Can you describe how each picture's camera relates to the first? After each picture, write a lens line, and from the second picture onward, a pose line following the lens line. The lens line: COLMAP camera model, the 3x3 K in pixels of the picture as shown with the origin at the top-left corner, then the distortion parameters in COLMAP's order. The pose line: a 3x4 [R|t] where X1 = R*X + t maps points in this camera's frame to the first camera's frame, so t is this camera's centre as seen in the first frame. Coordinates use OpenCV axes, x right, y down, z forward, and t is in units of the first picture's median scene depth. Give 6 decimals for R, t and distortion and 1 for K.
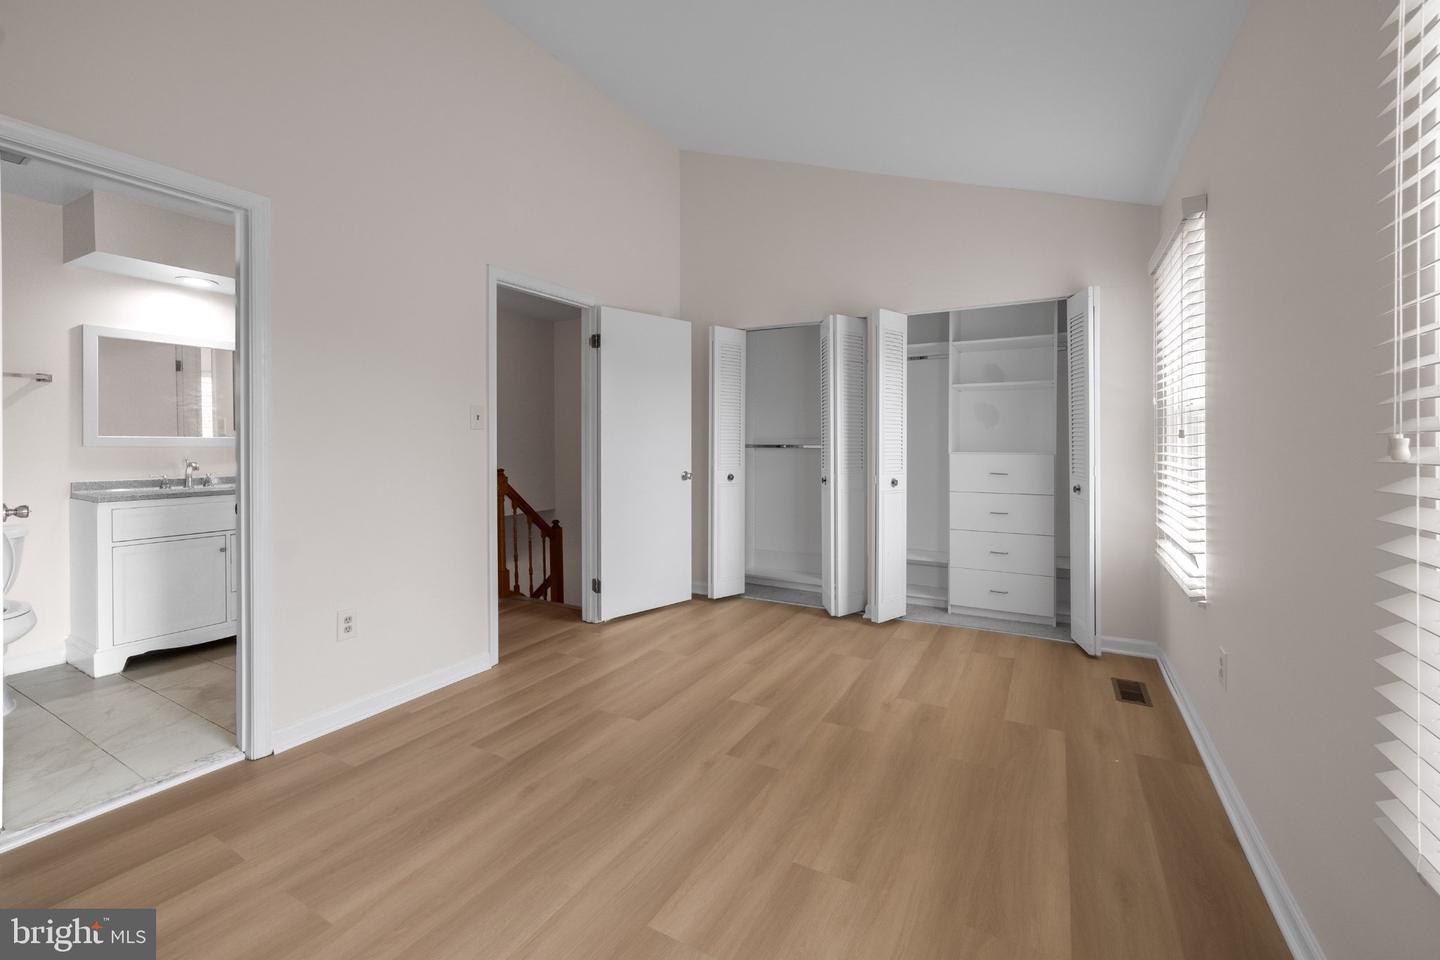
lens RADIAL K [[575.1, 0, 748.7], [0, 575.1, 446.6], [0, 0, 1]] dist [-0.011833, -0.000008]
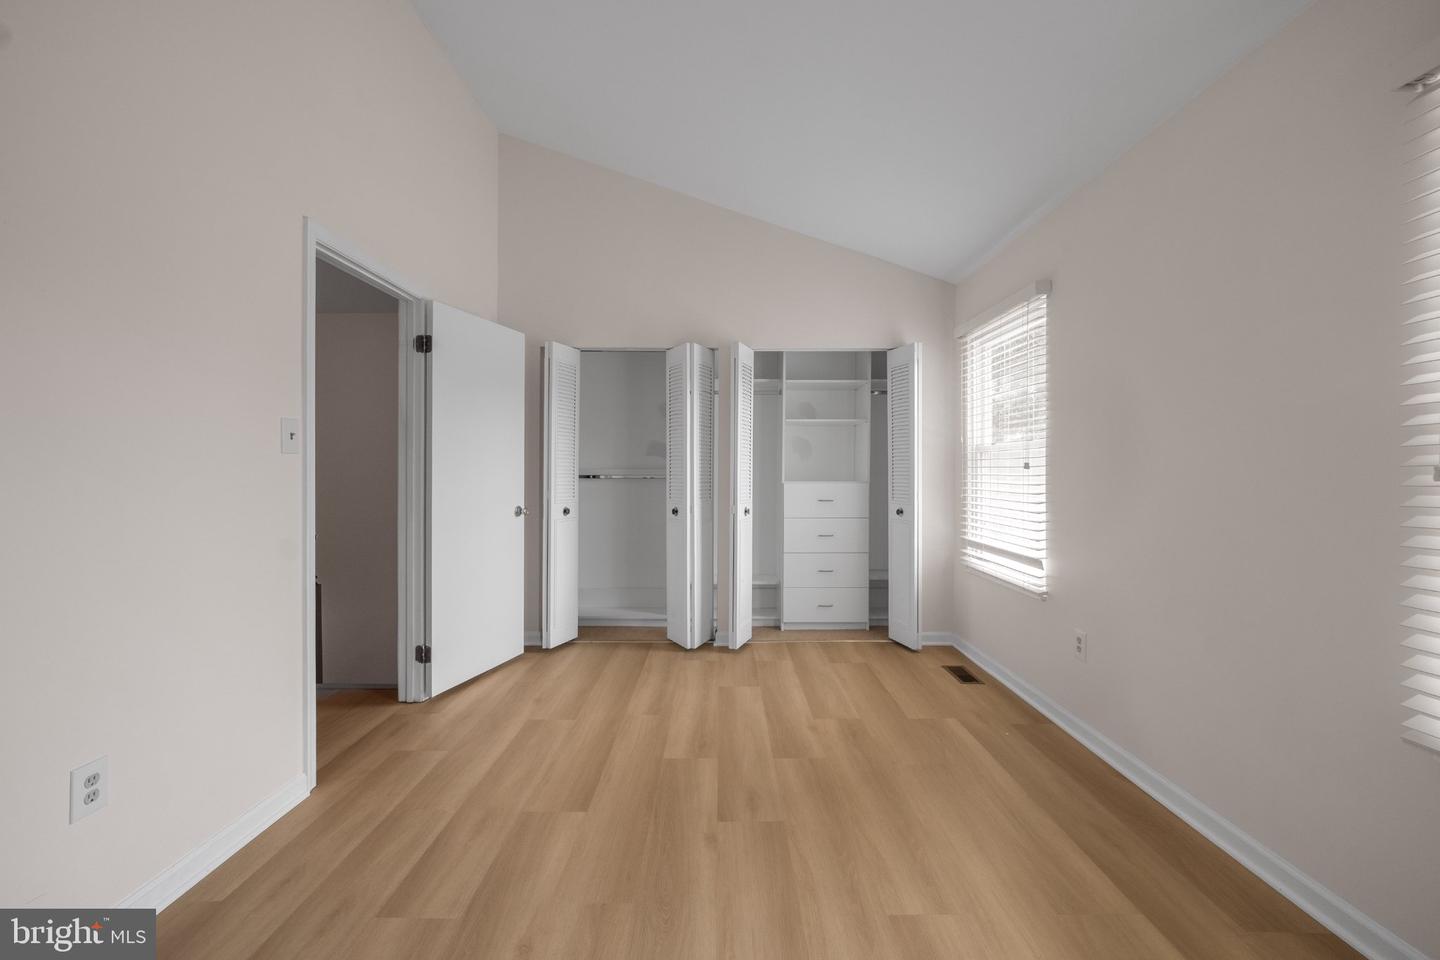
lens RADIAL K [[554.8, 0, 721.8], [0, 554.8, 474.6], [0, 0, 1]] dist [-0.016647, 0.005824]
pose [[0.884827, -0.001178, 0.465918, -0.256515], [0.002779, 0.999992, -0.002749, -0.000792], [-0.465912, 0.003727, 0.884823, 0.138744]]
